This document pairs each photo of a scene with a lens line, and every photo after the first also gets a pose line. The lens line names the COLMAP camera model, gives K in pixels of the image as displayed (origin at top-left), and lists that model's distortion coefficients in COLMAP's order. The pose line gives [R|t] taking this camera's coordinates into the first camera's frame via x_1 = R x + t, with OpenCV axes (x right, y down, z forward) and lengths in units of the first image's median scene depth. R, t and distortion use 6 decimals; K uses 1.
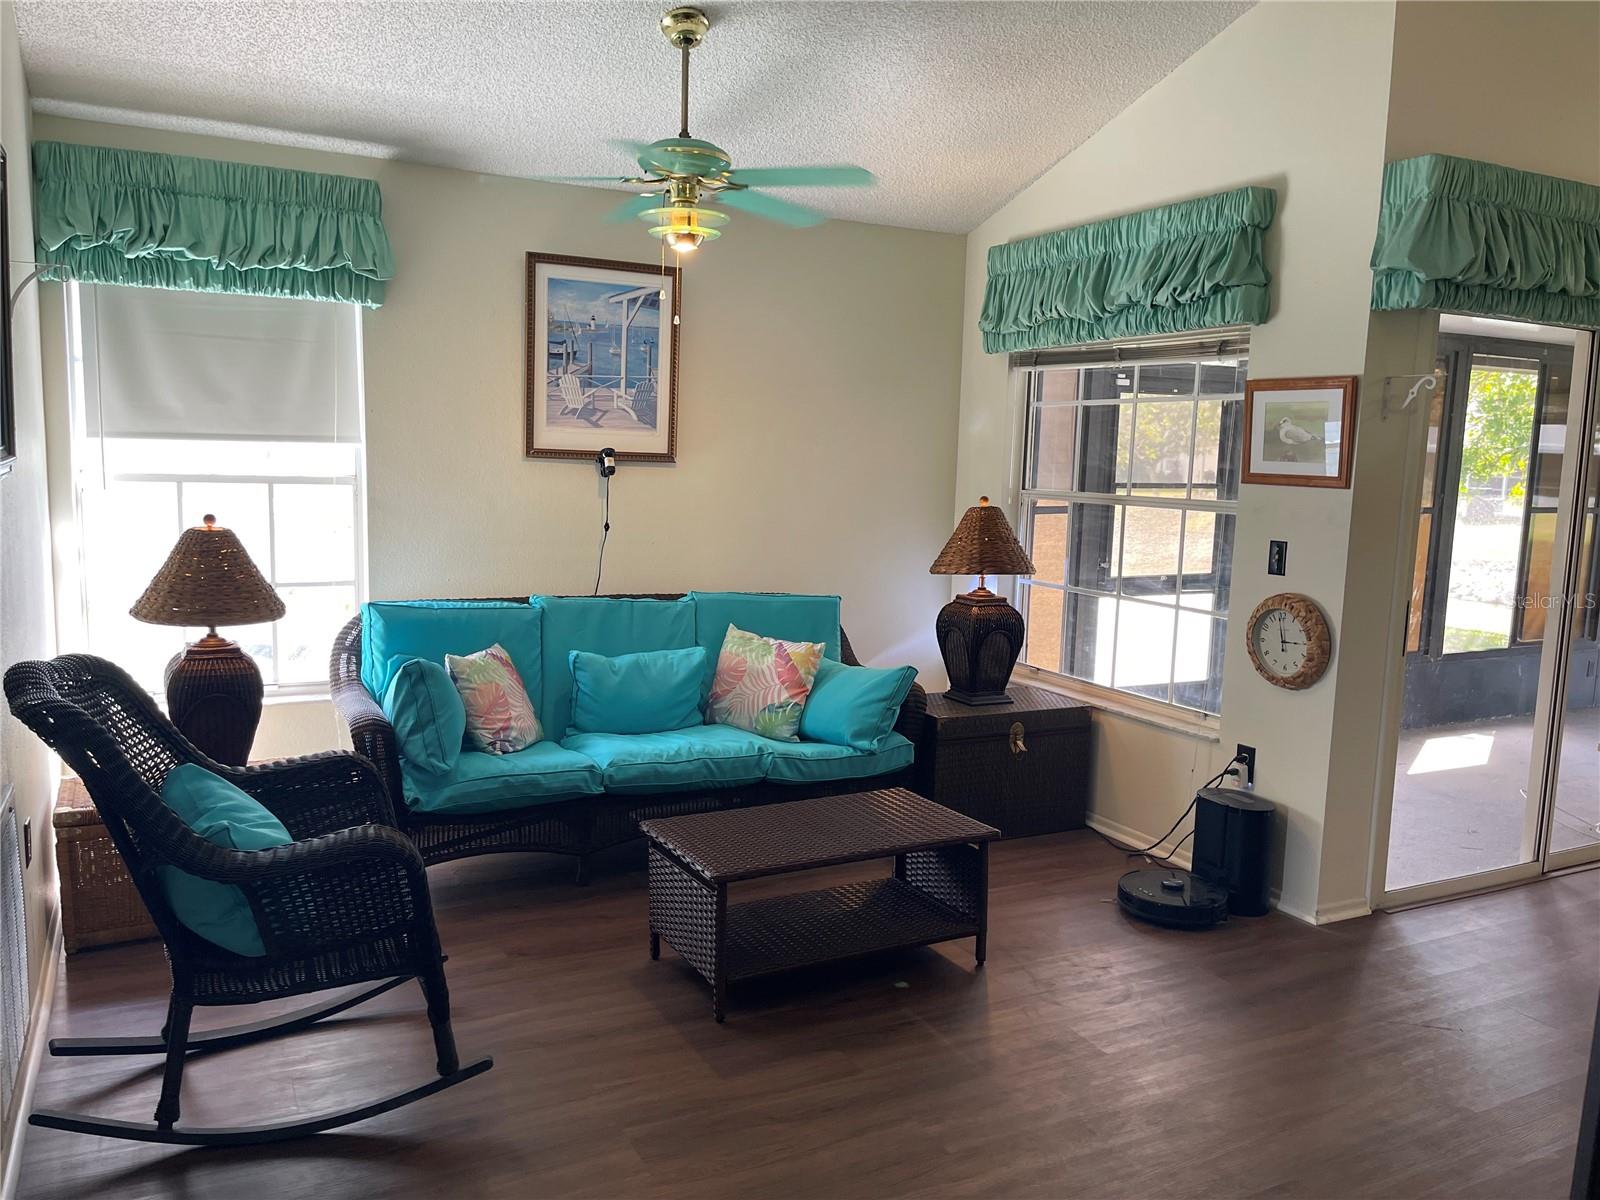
lens RADIAL K [[1191.1, 0, 799.9], [0, 1191.1, 602.9], [0, 0, 1]] dist [-0.013465, -0.004737]
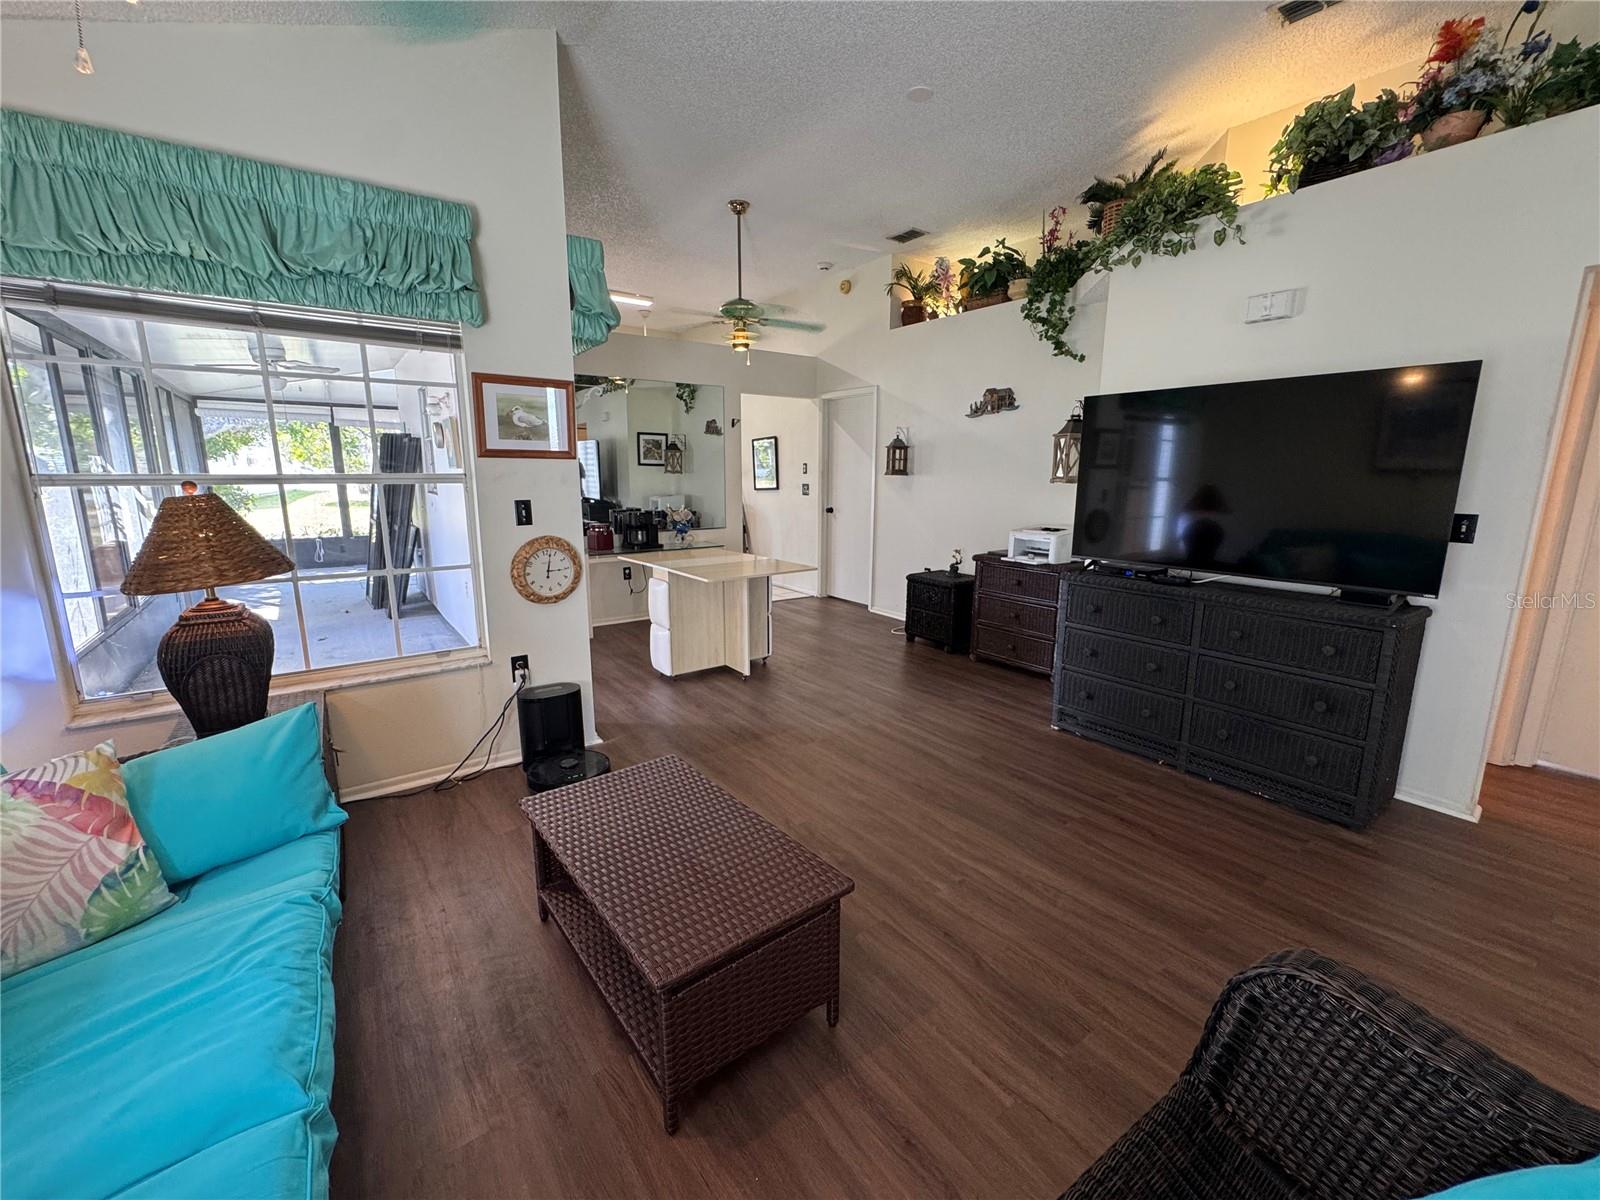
lens RADIAL K [[647.7, 0, 800.9], [0, 647.7, 591.6], [0, 0, 1]] dist [0.000132, -0.000055]
pose [[-0.143504, -0.211492, 0.966787, -0.377553], [0.113856, 0.966884, 0.228413, -0.084313], [-0.983079, 0.142853, -0.114672, 0.793081]]
